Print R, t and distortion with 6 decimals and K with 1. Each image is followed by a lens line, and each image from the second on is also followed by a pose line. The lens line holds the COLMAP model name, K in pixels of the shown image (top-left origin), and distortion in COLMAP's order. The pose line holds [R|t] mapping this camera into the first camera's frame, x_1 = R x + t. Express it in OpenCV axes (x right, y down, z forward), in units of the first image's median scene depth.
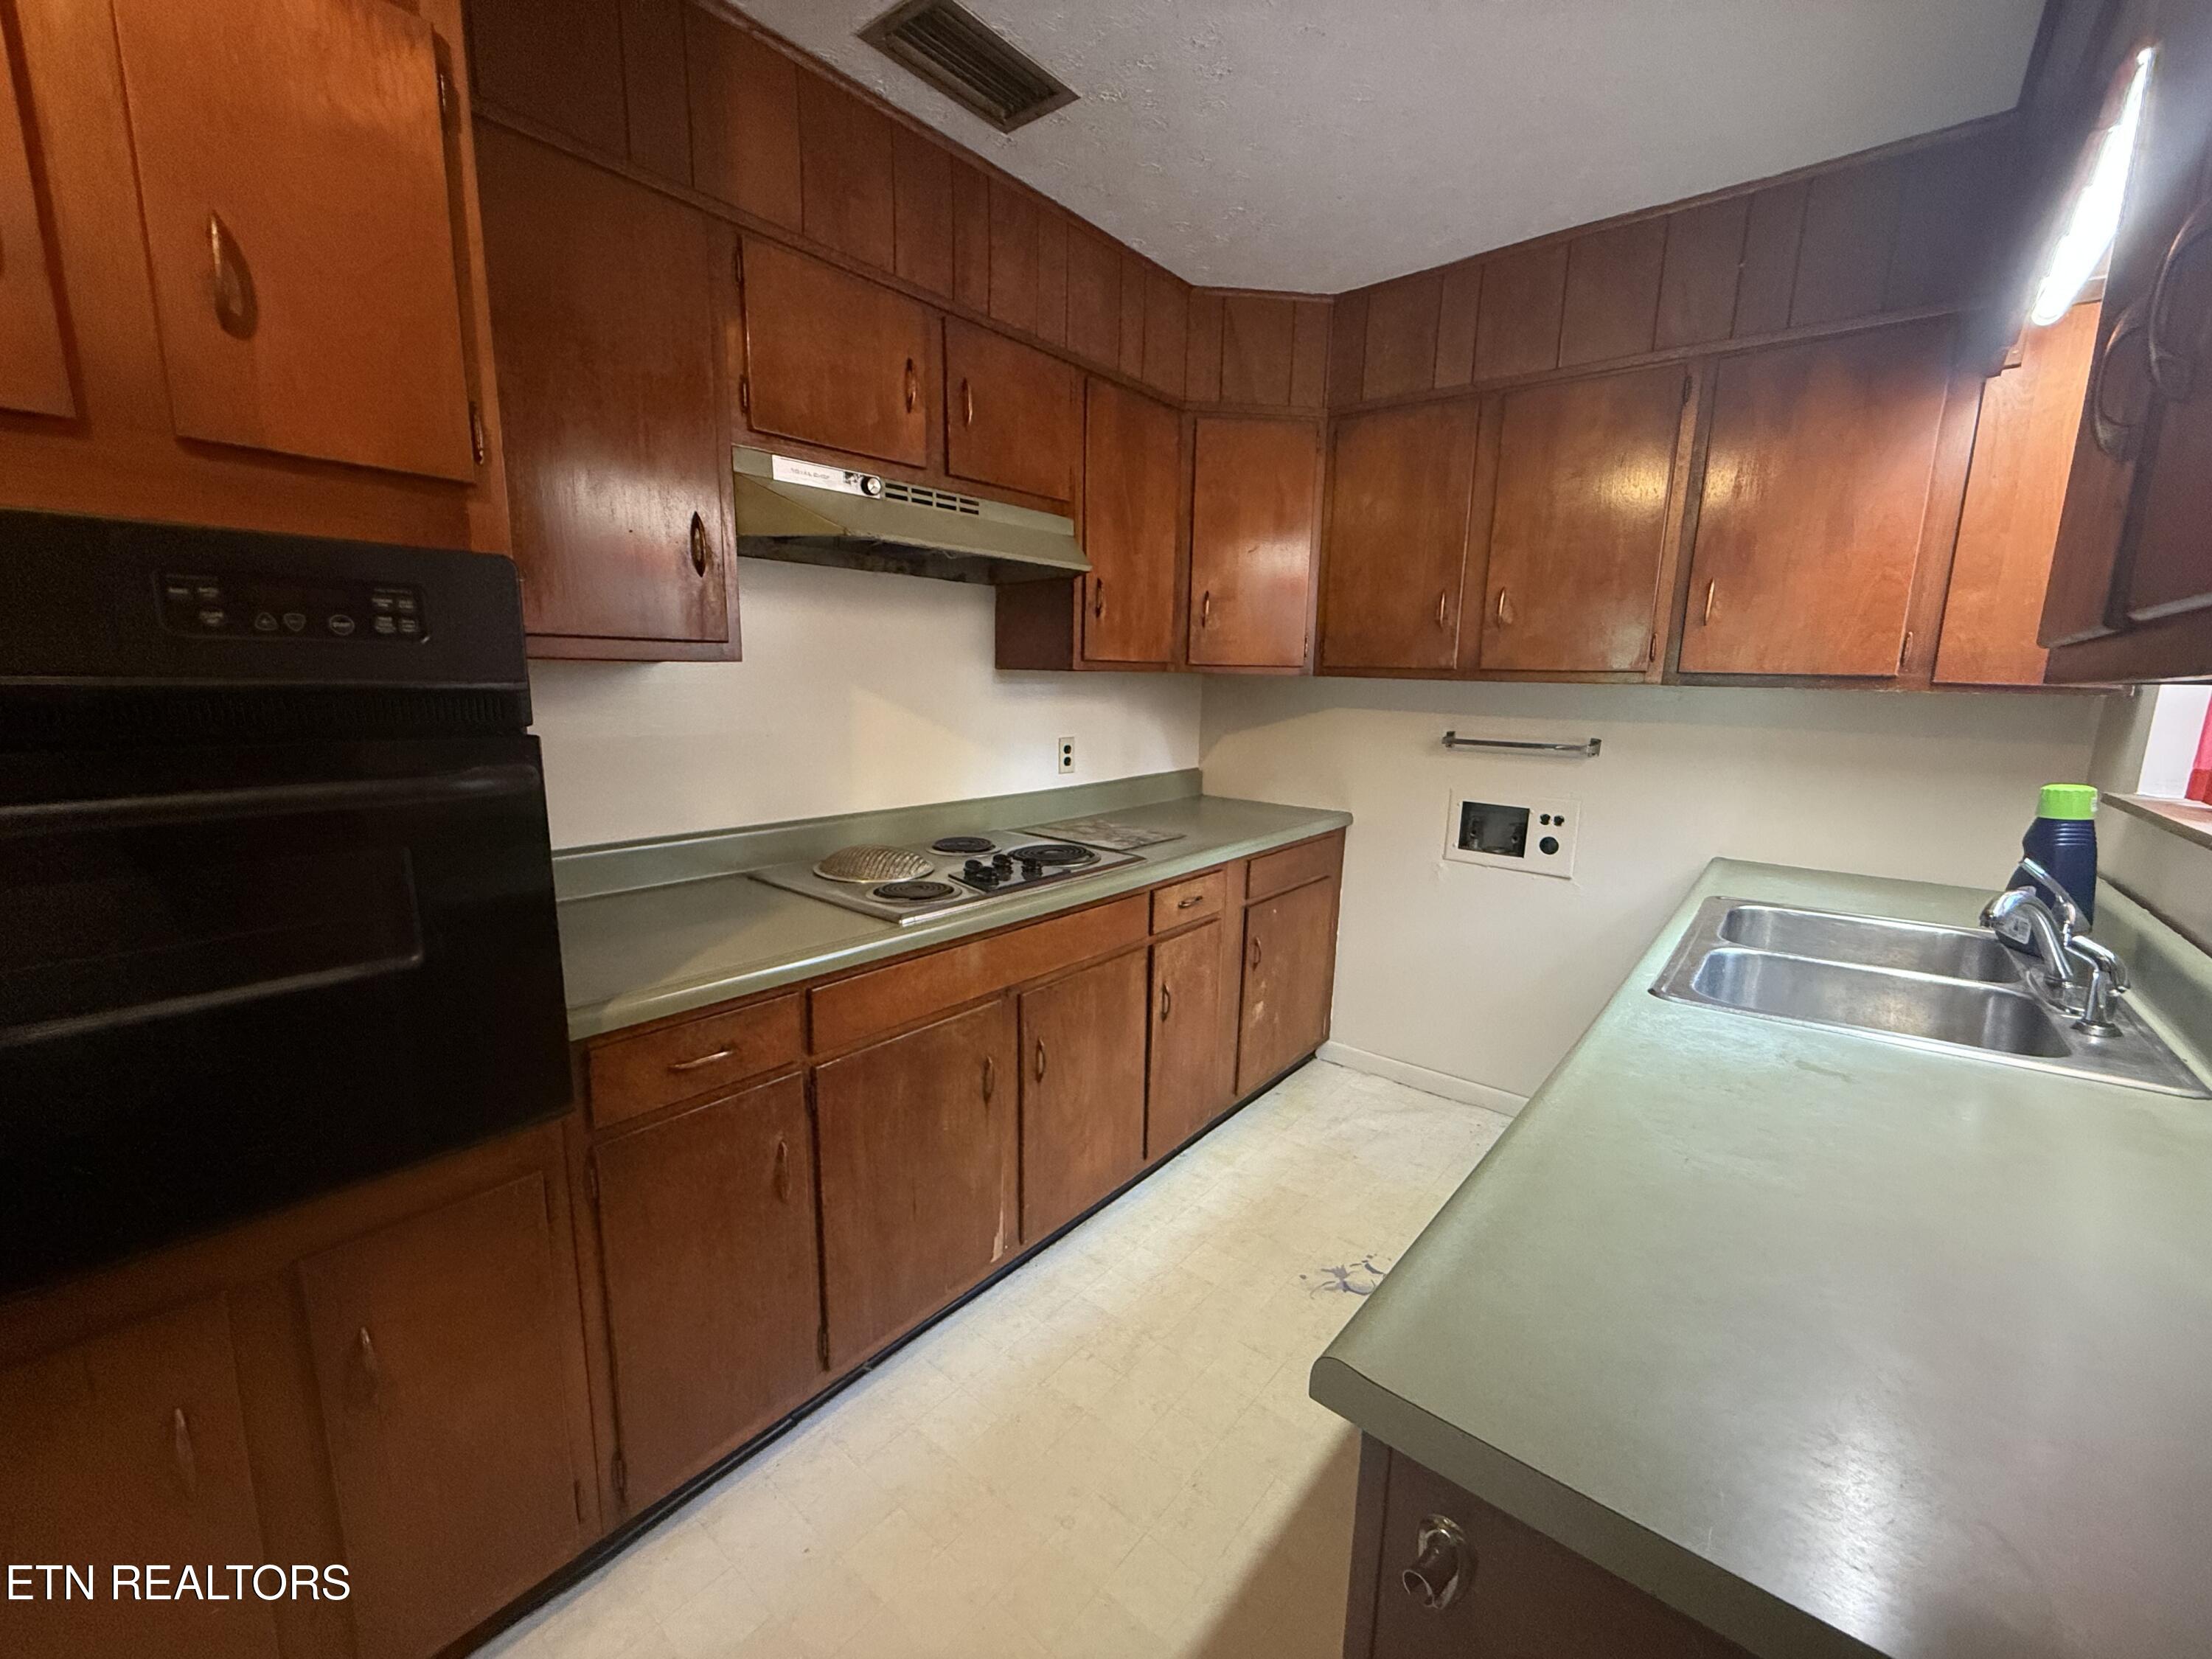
lens RADIAL K [[875.3, 0, 1103.5], [0, 875.3, 837.6], [0, 0, 1]] dist [-0.006731, 0.001157]
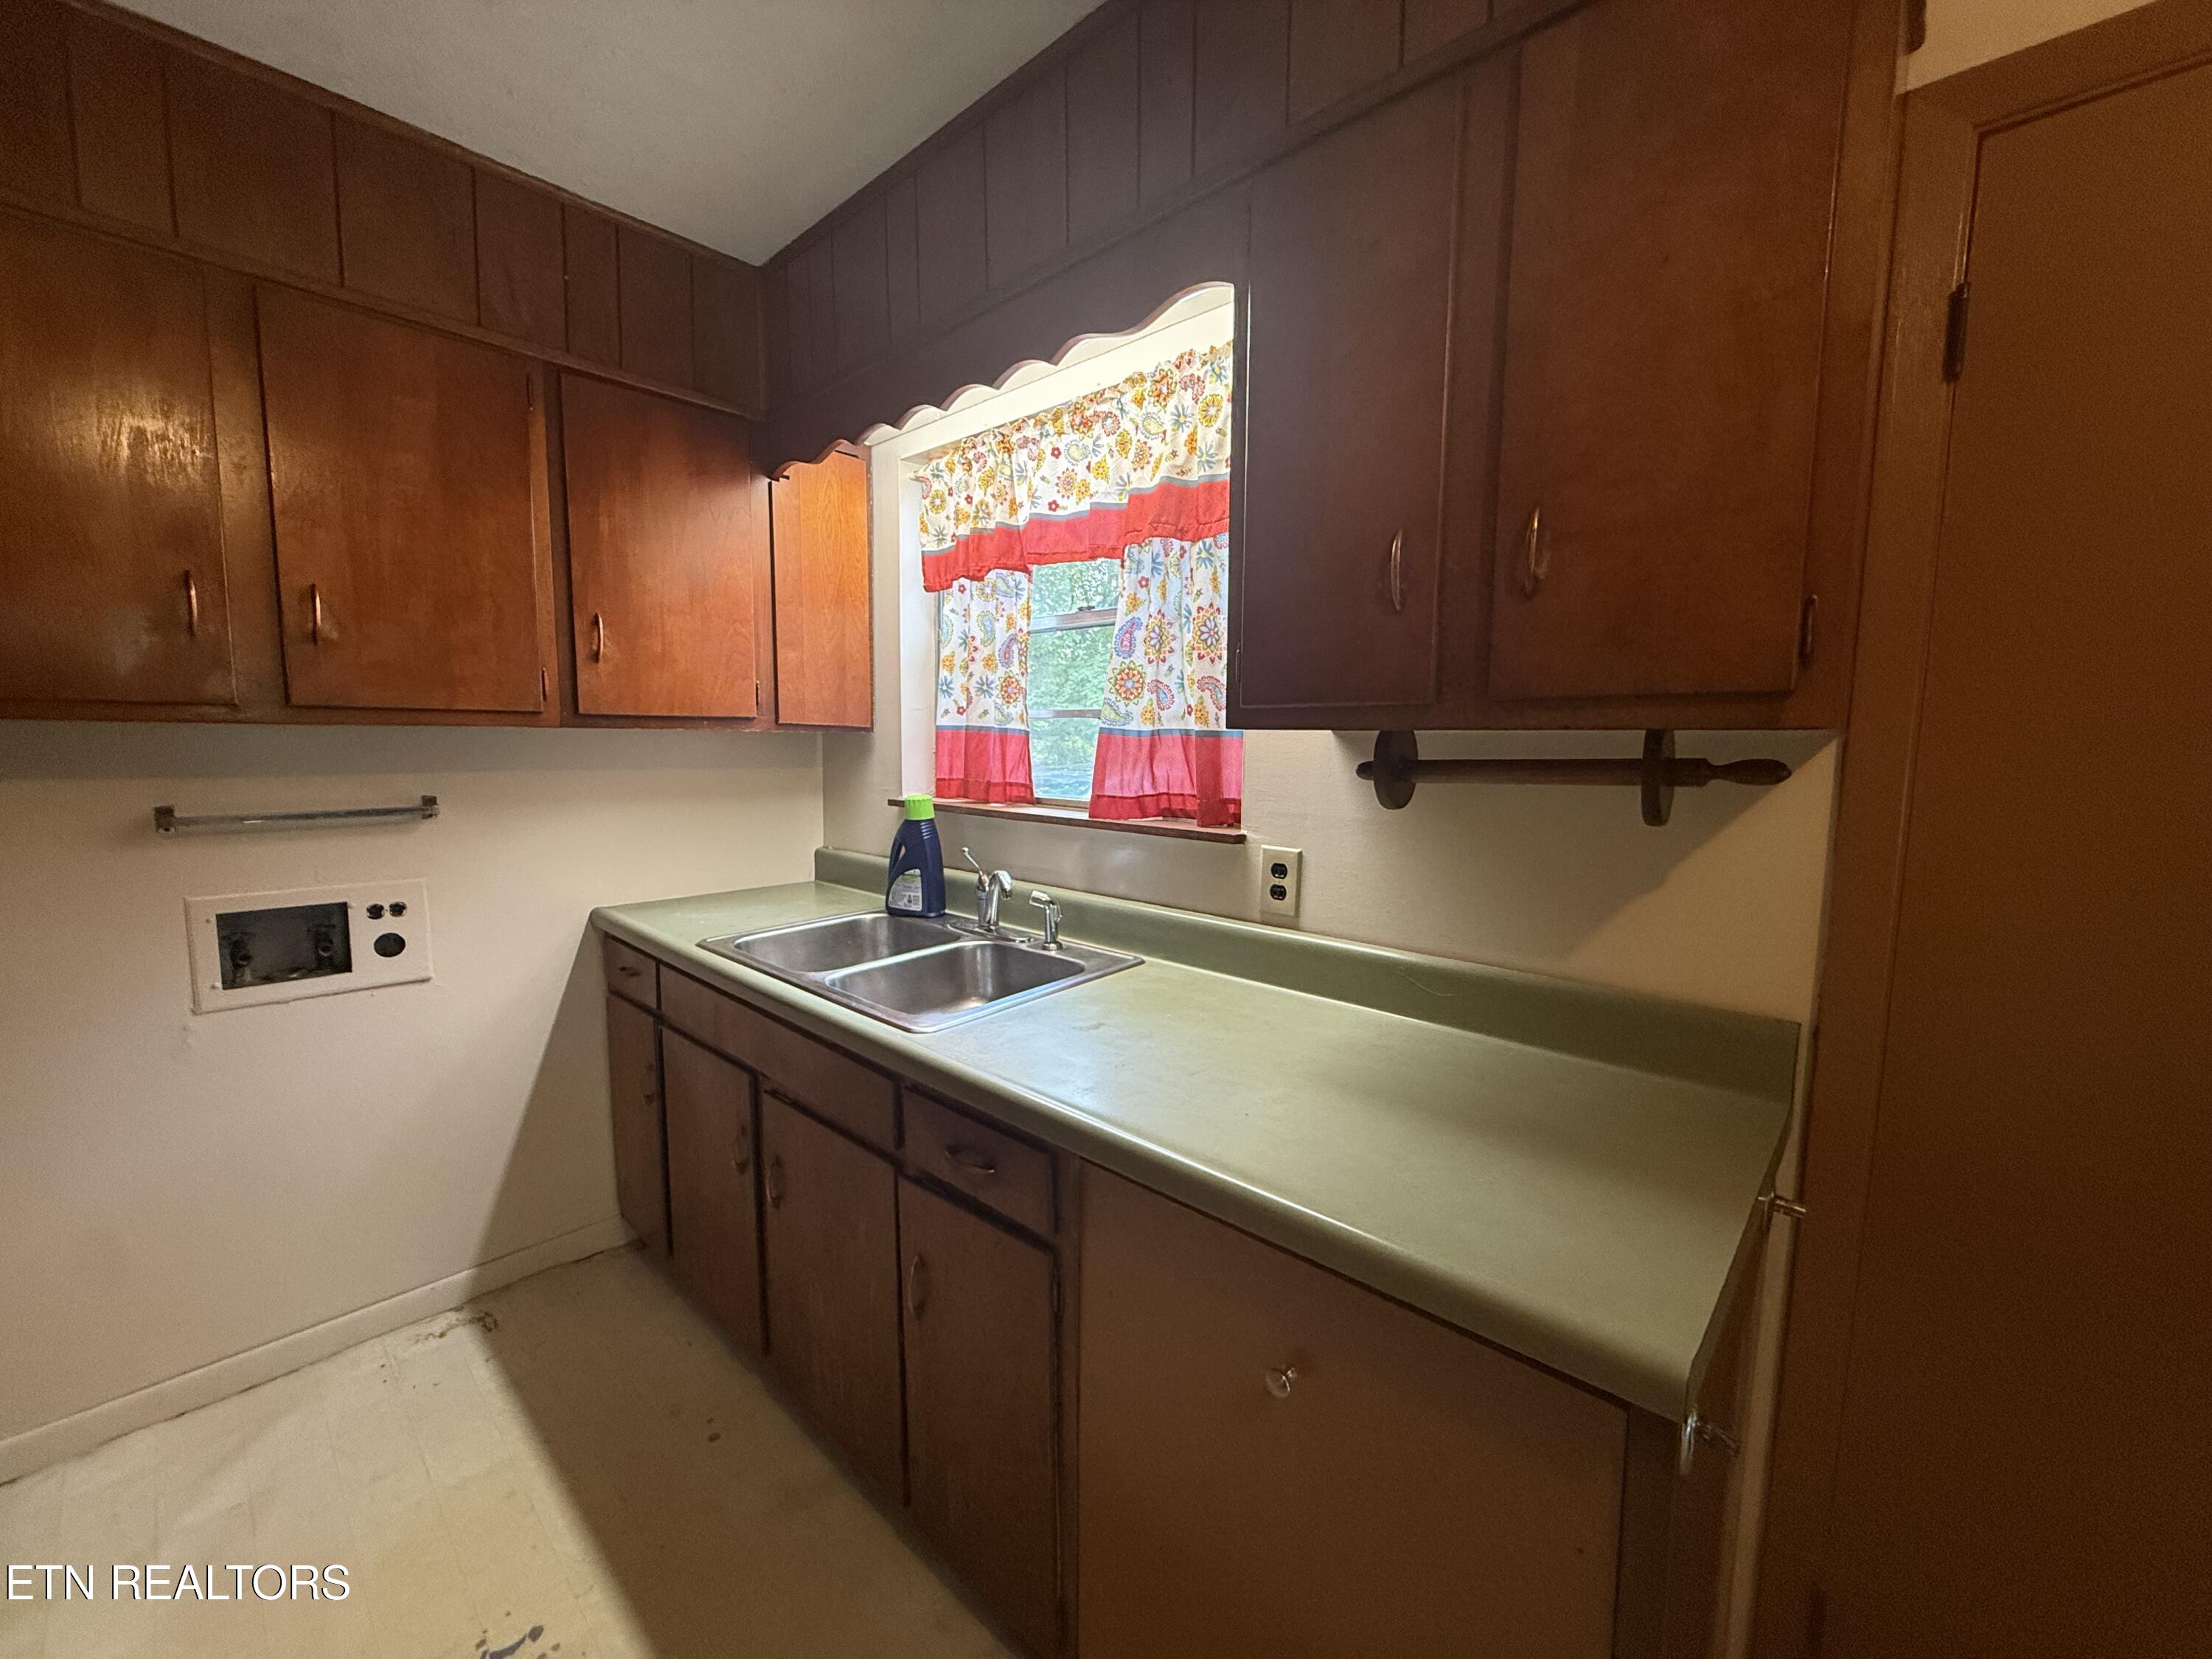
lens RADIAL K [[875.3, 0, 1109.8], [0, 875.3, 823.0], [0, 0, 1]] dist [-0.006731, 0.001157]
pose [[0.072232, -0.115756, 0.990648, -0.161674], [0.176520, 0.979047, 0.101530, -0.059679], [-0.981643, 0.167535, 0.091152, 0.327313]]
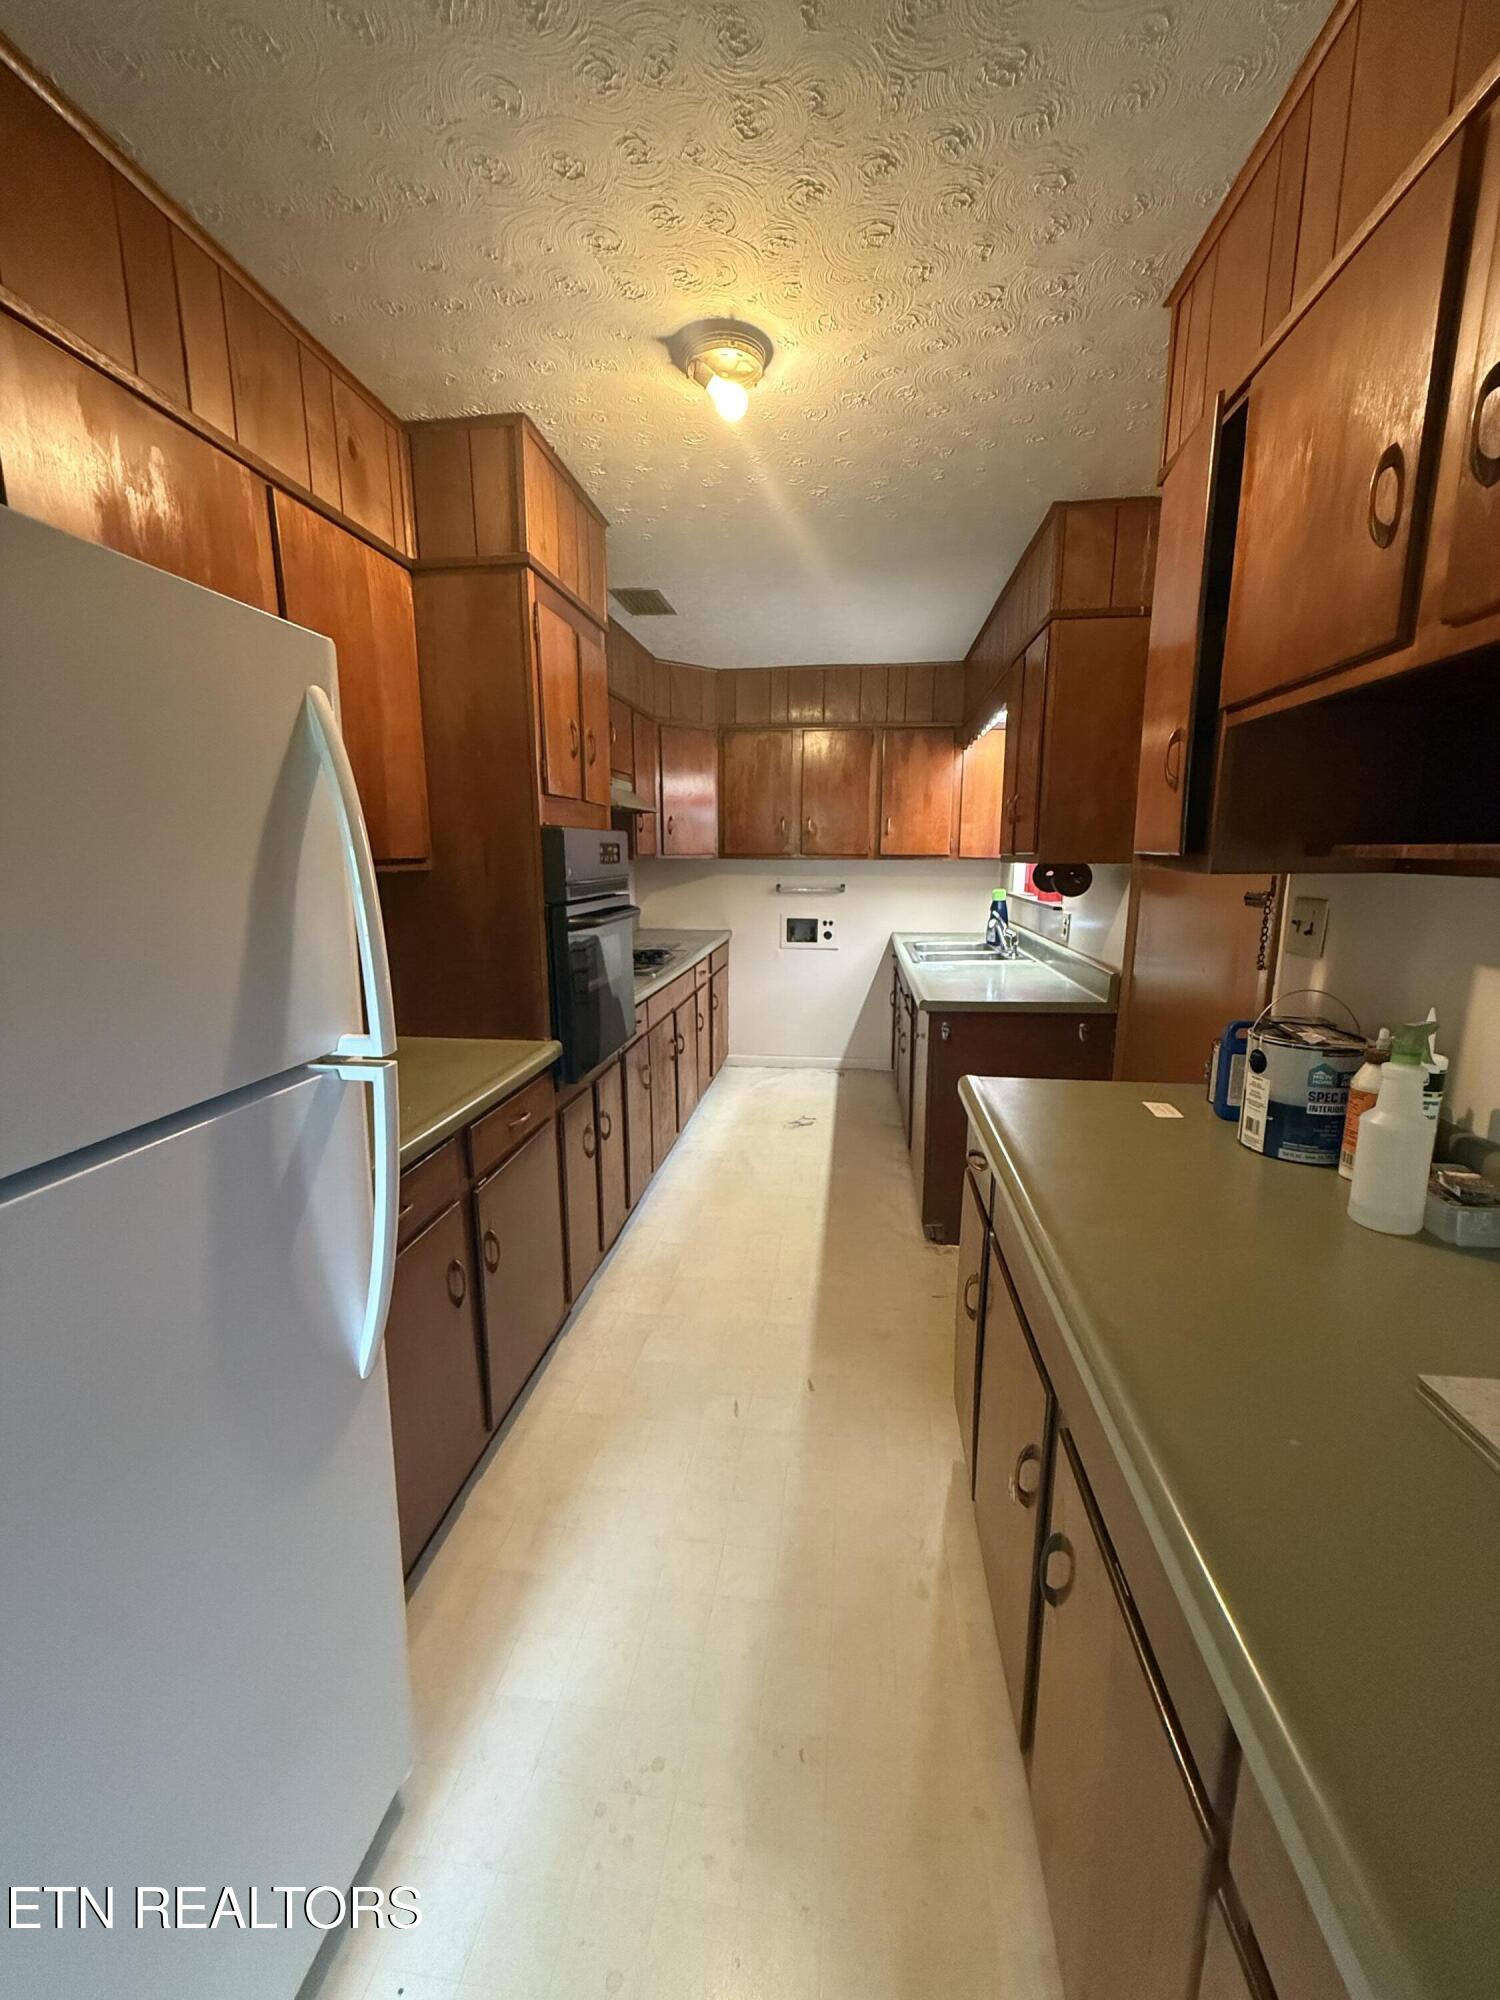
lens RADIAL K [[791.4, 0, 757.1], [0, 791.4, 1002.2], [0, 0, 1]] dist [-0.006731, 0.001157]
pose [[0.845848, -0.117794, 0.520256, -0.668068], [0.112073, 0.992788, 0.042572, 0.070648], [-0.521519, 0.022297, 0.852949, -0.560513]]
